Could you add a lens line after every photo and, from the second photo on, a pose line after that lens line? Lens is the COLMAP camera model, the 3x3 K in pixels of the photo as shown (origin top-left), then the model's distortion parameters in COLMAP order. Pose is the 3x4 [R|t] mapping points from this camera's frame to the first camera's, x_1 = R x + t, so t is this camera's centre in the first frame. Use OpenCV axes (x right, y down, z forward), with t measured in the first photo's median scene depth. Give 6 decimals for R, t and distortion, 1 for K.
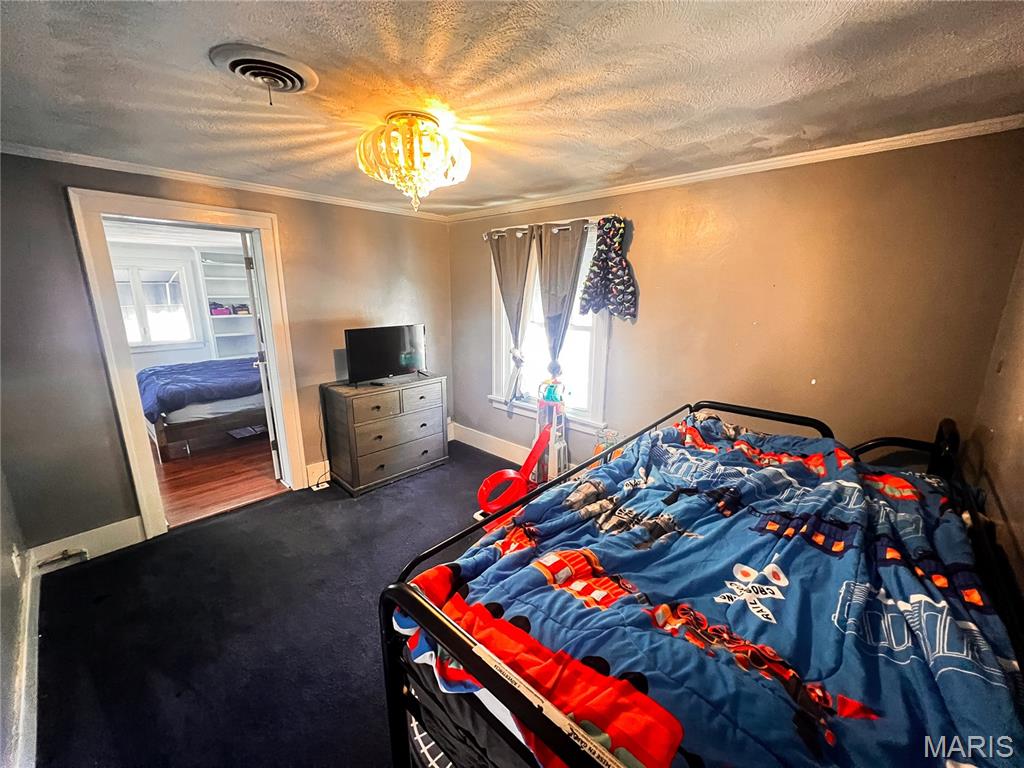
lens RADIAL K [[409.5, 0, 513.6], [0, 409.5, 383.9], [0, 0, 1]] dist [-0.000079, 0.000219]
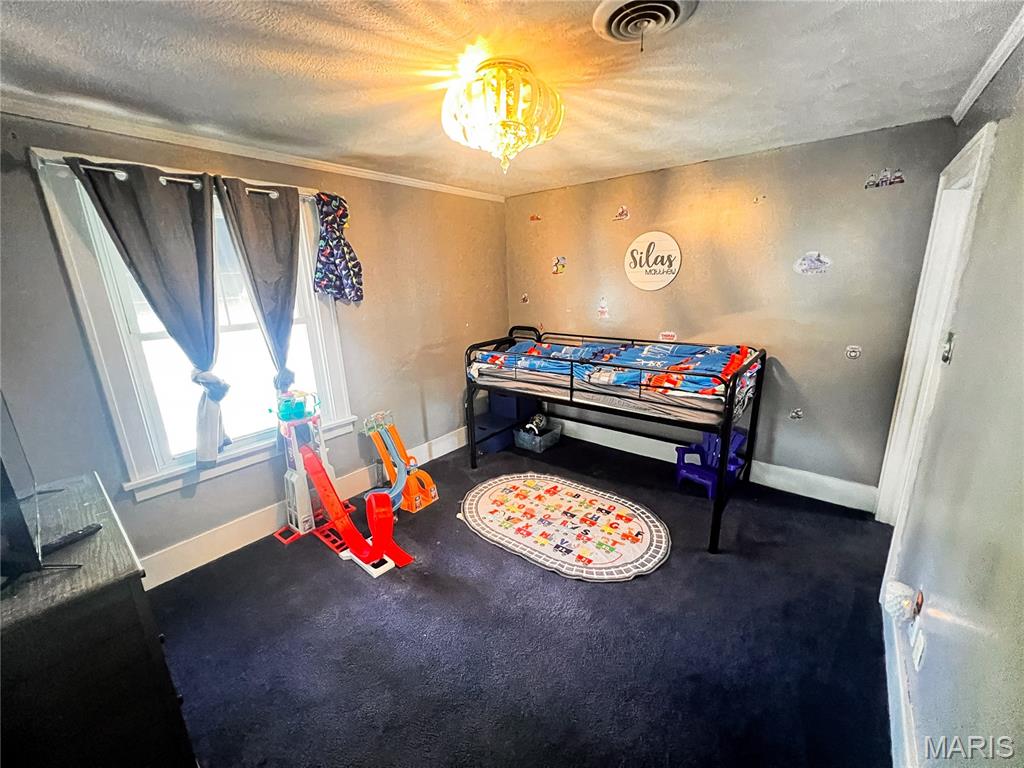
lens RADIAL K [[409.5, 0, 513.6], [0, 409.5, 383.9], [0, 0, 1]] dist [-0.000079, 0.000219]
pose [[-0.055732, -0.249753, 0.966704, -0.637548], [0.269741, 0.928440, 0.255419, -0.103508], [-0.961319, 0.274995, 0.015625, 0.557133]]
